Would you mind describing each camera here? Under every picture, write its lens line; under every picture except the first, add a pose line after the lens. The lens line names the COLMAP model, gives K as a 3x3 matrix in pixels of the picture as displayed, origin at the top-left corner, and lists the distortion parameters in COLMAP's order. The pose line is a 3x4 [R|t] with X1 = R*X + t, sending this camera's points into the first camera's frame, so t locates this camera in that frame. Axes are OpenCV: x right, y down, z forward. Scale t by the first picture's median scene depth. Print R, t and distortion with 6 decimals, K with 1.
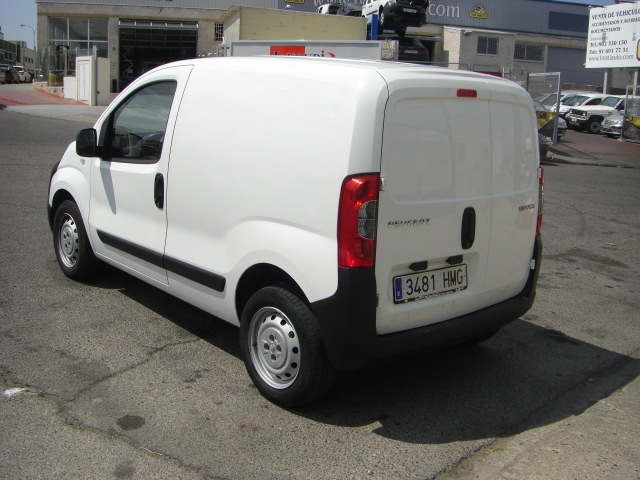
lens RADIAL K [[722.2, 0, 315.1], [0, 722.2, 239.6], [0, 0, 1]] dist [-0.141786, 0.000000]
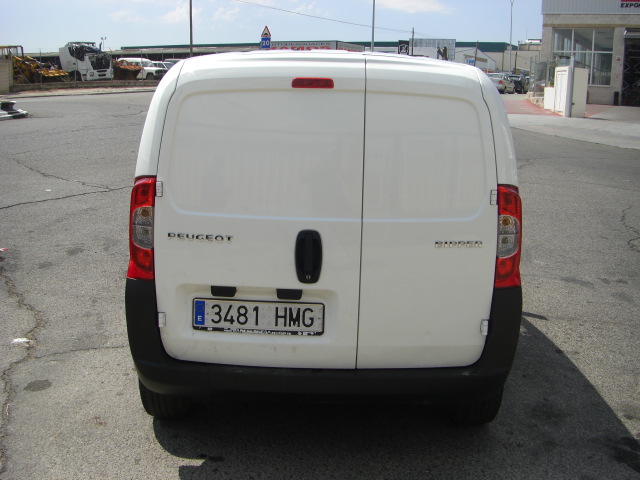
lens RADIAL K [[722.2, 0, 318.4], [0, 722.2, 238.6], [0, 0, 1]] dist [-0.141786, 0.000000]
pose [[0.737956, 0.114733, -0.665025, 0.736213], [-0.127456, 0.991402, 0.029608, -0.059749], [0.662704, 0.062912, 0.746234, 0.420476]]
